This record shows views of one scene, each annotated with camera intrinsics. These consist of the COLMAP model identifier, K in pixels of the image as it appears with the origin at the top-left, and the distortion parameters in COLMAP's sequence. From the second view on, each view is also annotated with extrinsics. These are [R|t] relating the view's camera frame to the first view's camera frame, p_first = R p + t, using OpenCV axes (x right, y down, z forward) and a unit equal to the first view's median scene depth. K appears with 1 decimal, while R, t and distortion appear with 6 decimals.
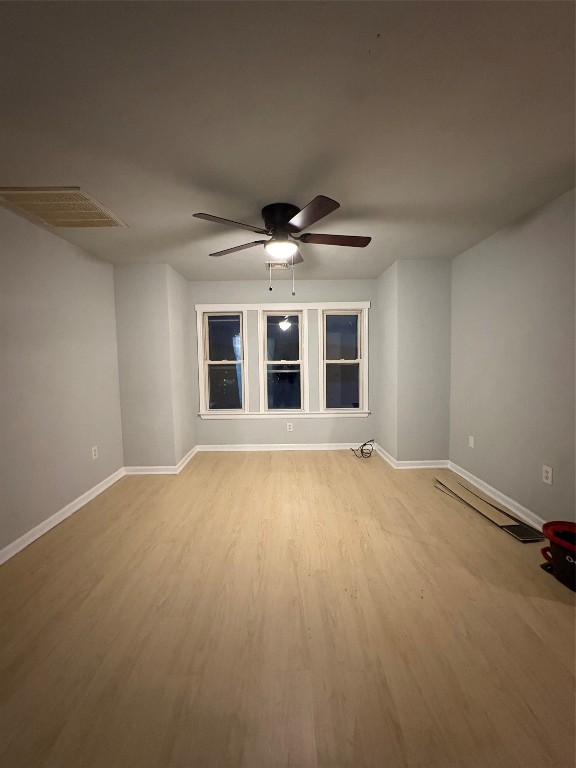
lens RADIAL K [[307.3, 0, 289.8], [0, 307.3, 385.2], [0, 0, 1]] dist [-0.002564, -0.000425]
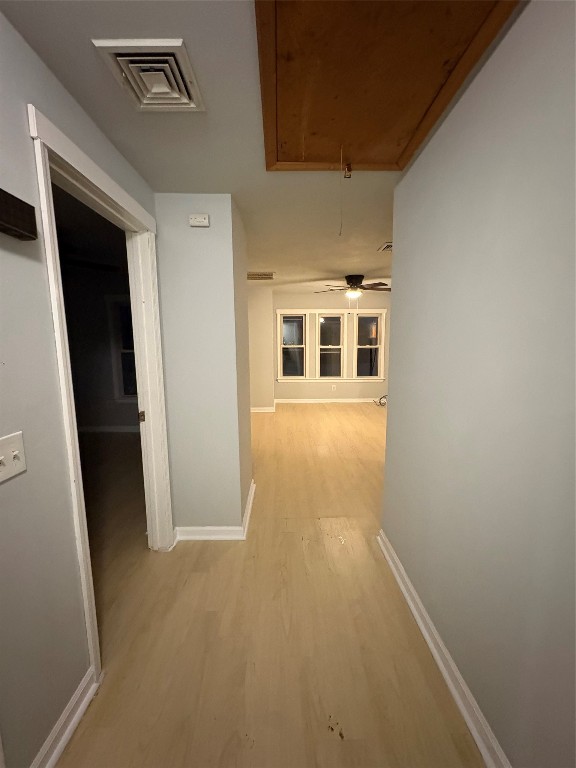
lens RADIAL K [[307.3, 0, 284.1], [0, 307.3, 381.4], [0, 0, 1]] dist [-0.002564, -0.000425]
pose [[0.999930, 0.011868, -0.000285, -0.256890], [-0.011848, 0.999158, 0.039290, 0.044189], [0.000751, -0.039284, 0.999228, -0.580221]]
